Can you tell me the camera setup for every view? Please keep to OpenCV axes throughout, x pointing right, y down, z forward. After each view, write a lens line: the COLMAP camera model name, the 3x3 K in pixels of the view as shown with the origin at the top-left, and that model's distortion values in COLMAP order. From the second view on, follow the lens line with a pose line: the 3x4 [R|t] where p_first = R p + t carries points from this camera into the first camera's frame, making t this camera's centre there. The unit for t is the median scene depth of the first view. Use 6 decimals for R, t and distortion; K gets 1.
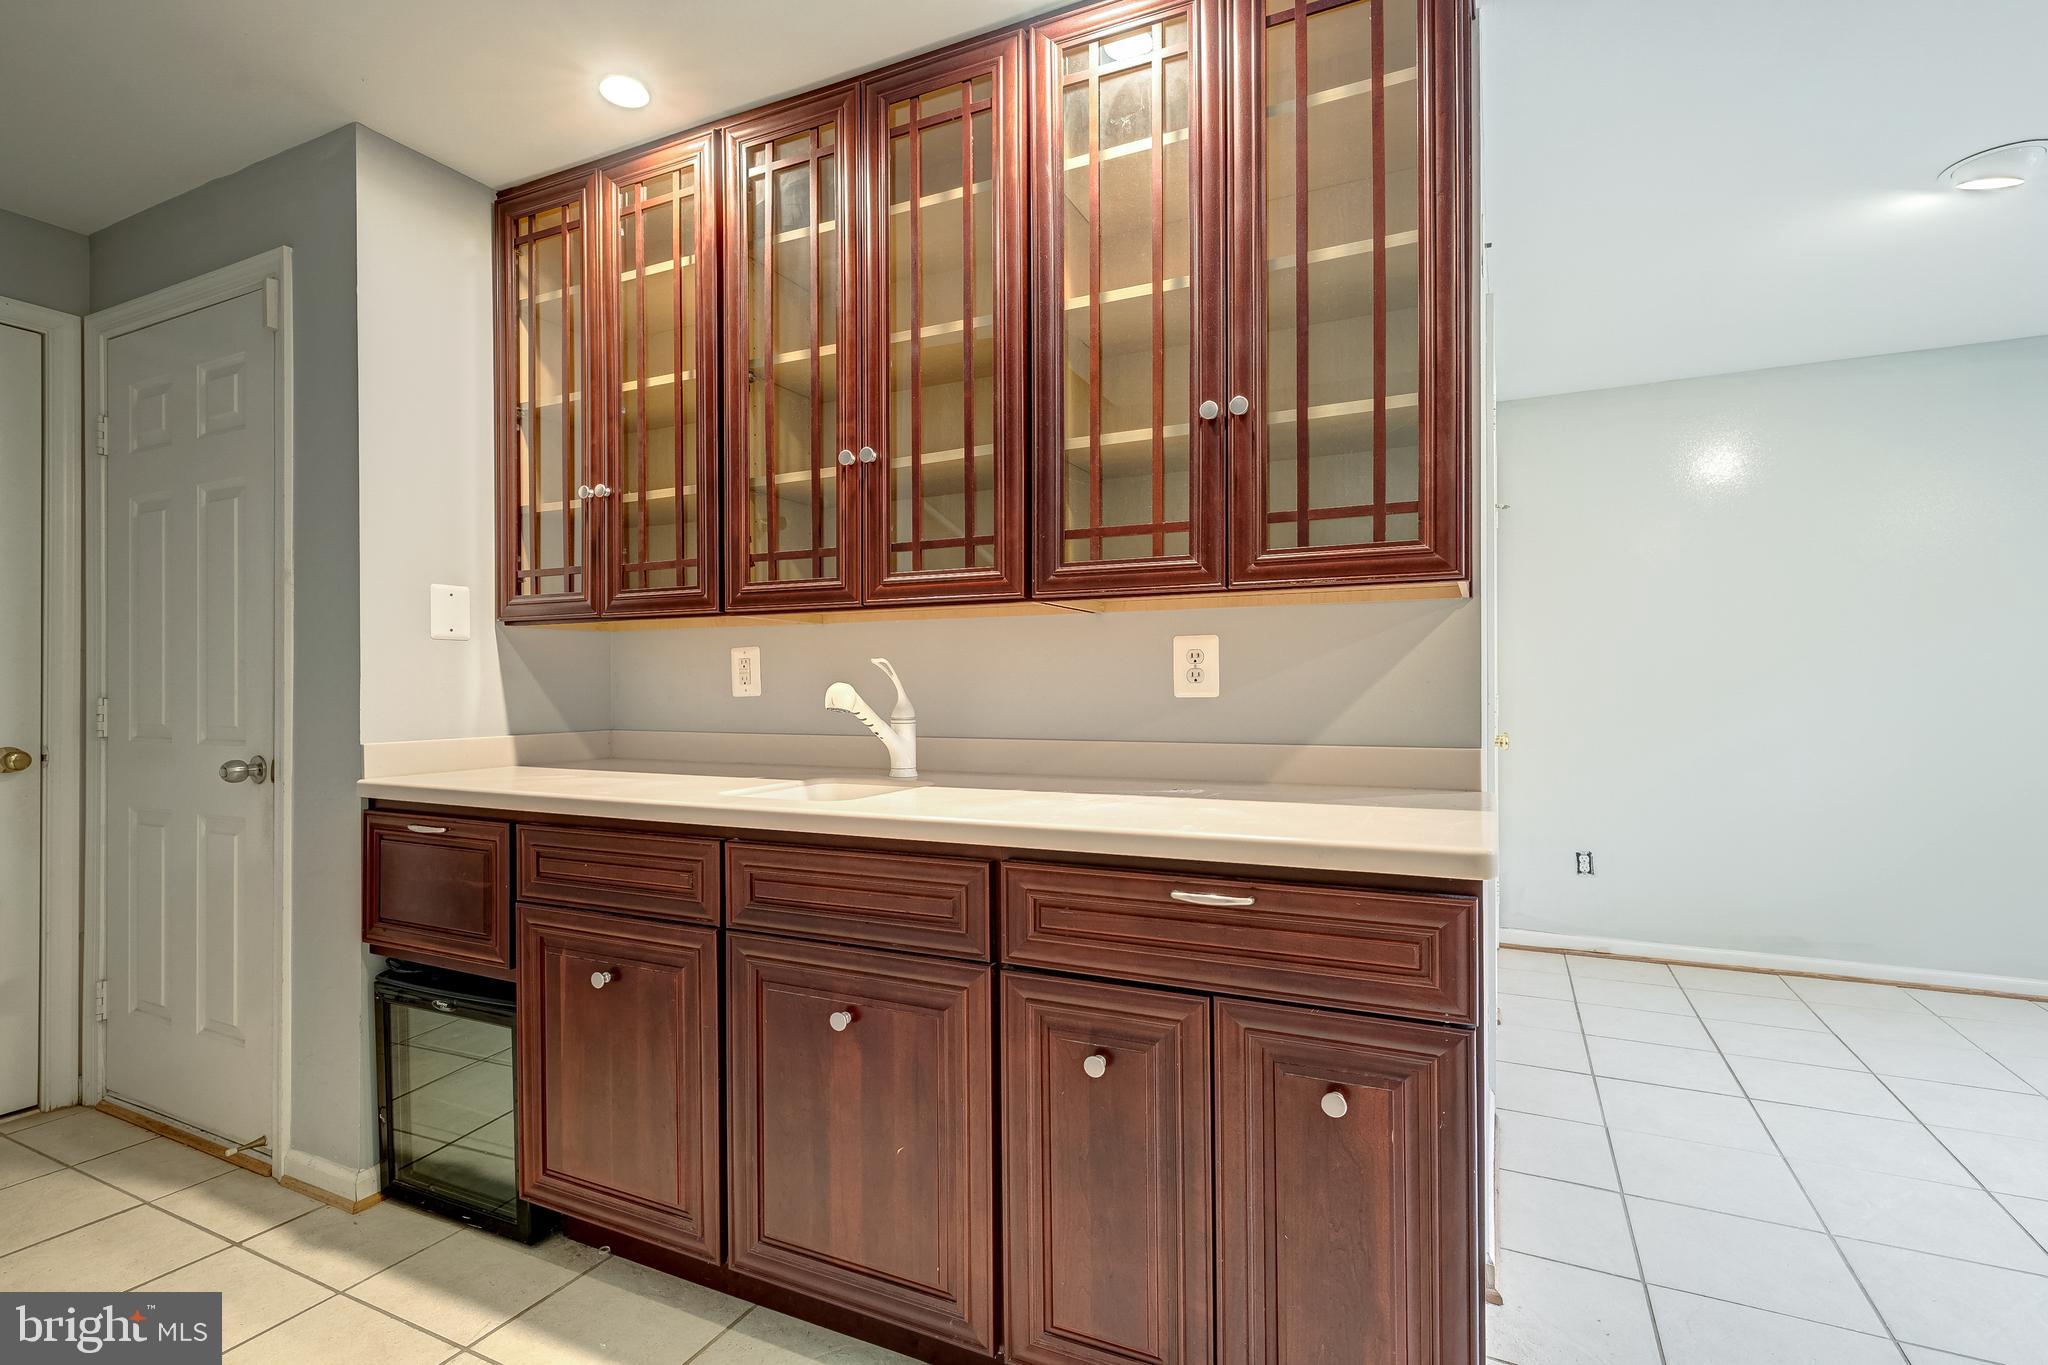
lens RADIAL K [[933.3, 0, 1022.3], [0, 933.3, 683.4], [0, 0, 1]] dist [0.004345, -0.001454]
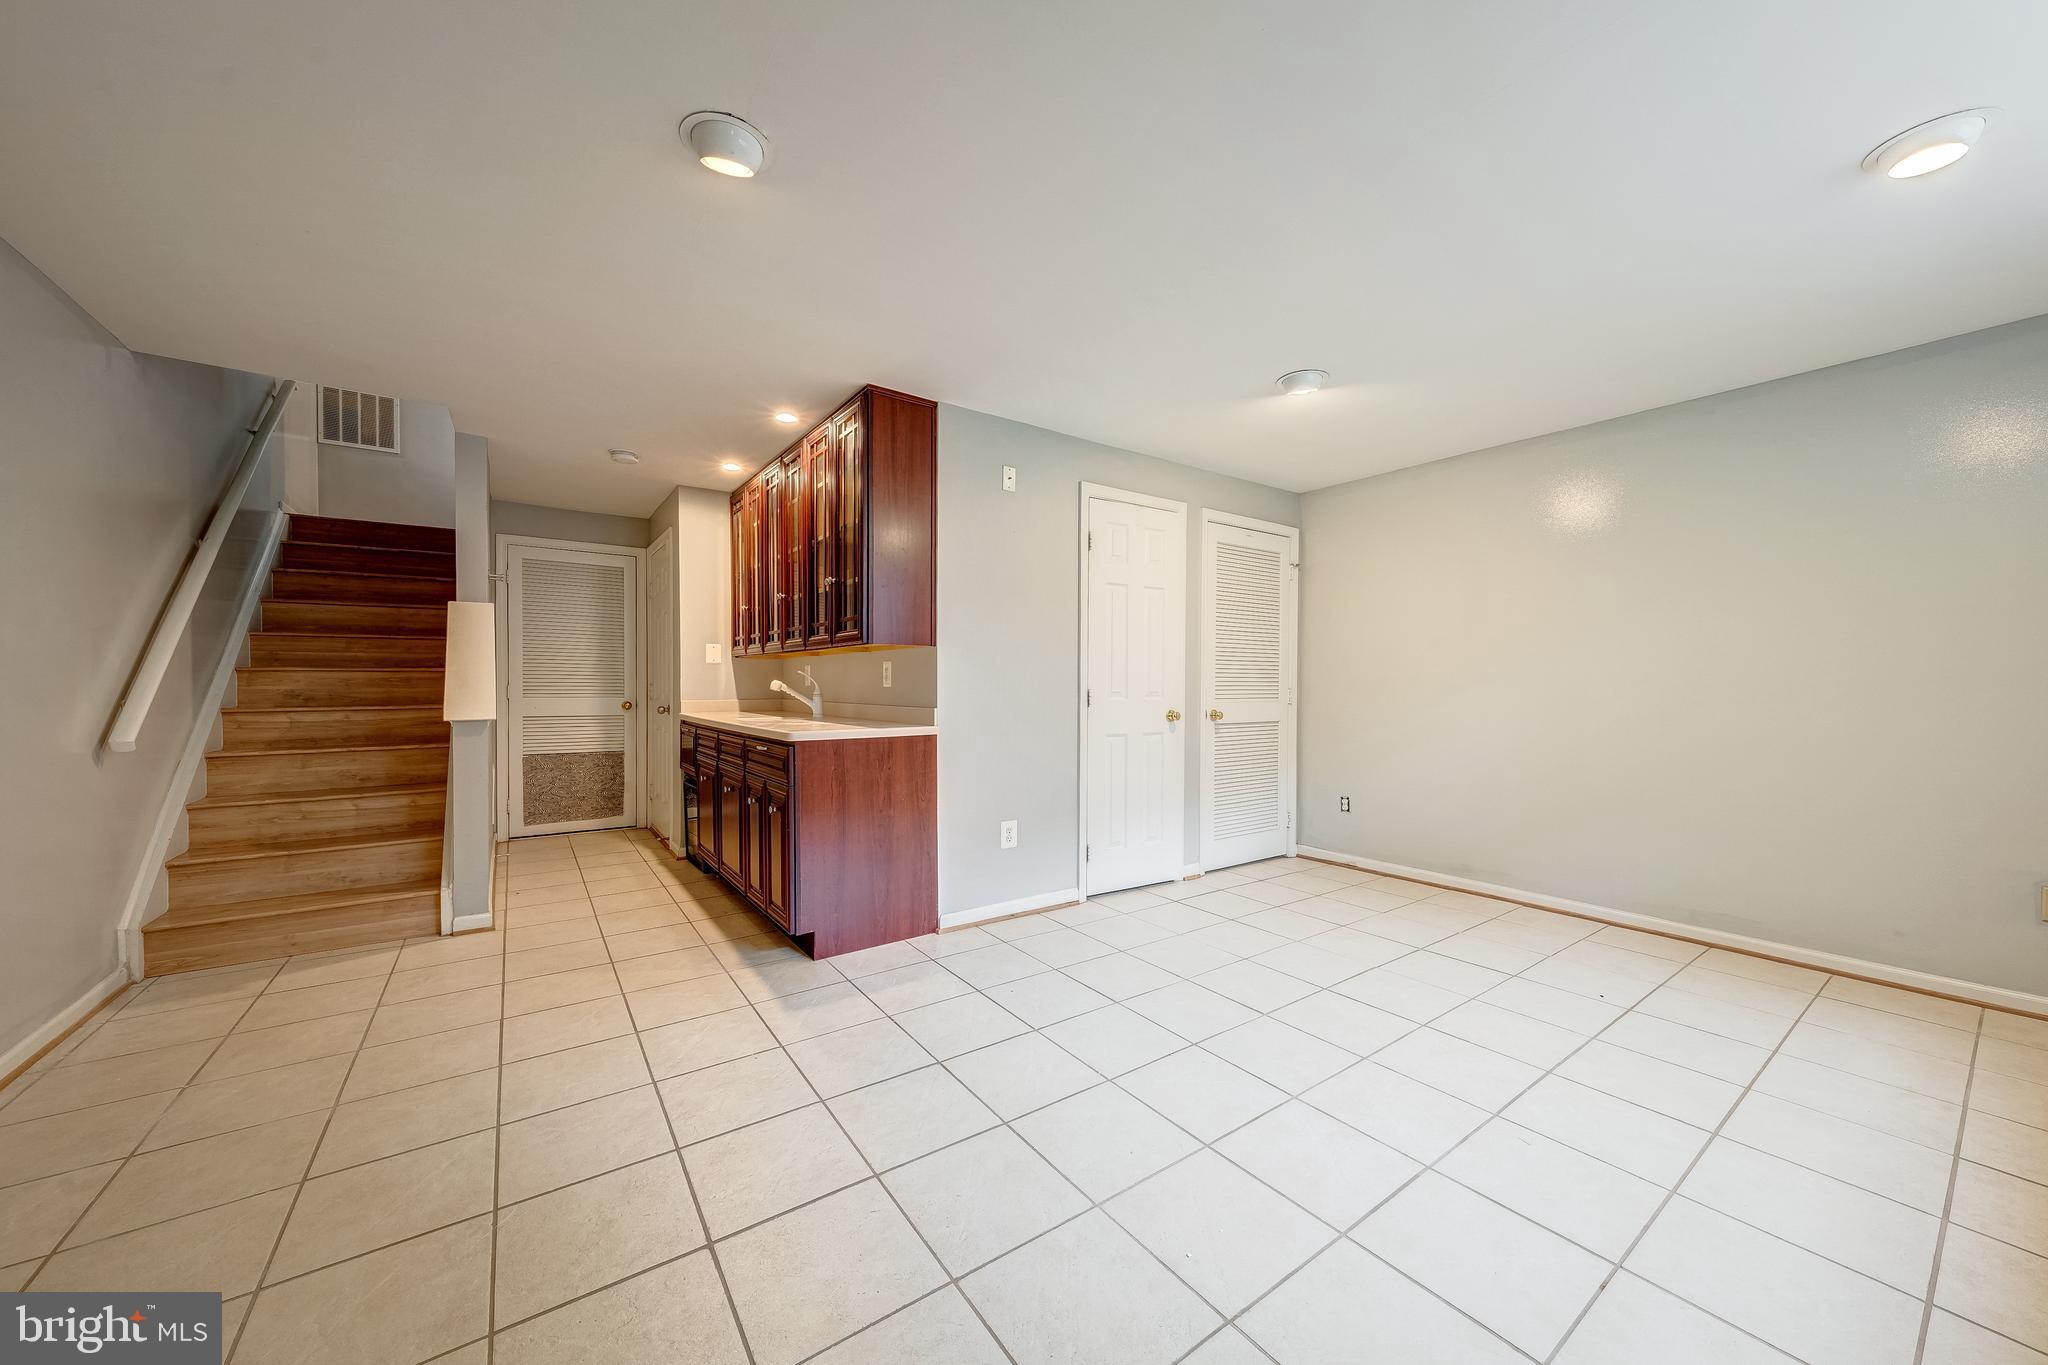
lens RADIAL K [[718.4, 0, 1028.4], [0, 718.4, 695.0], [0, 0, 1]] dist [-0.005185, 0.000847]
pose [[0.879435, 0.015821, -0.475756, 1.256388], [-0.005330, 0.999712, 0.023392, -0.010595], [0.475989, -0.018036, 0.879266, -0.426394]]
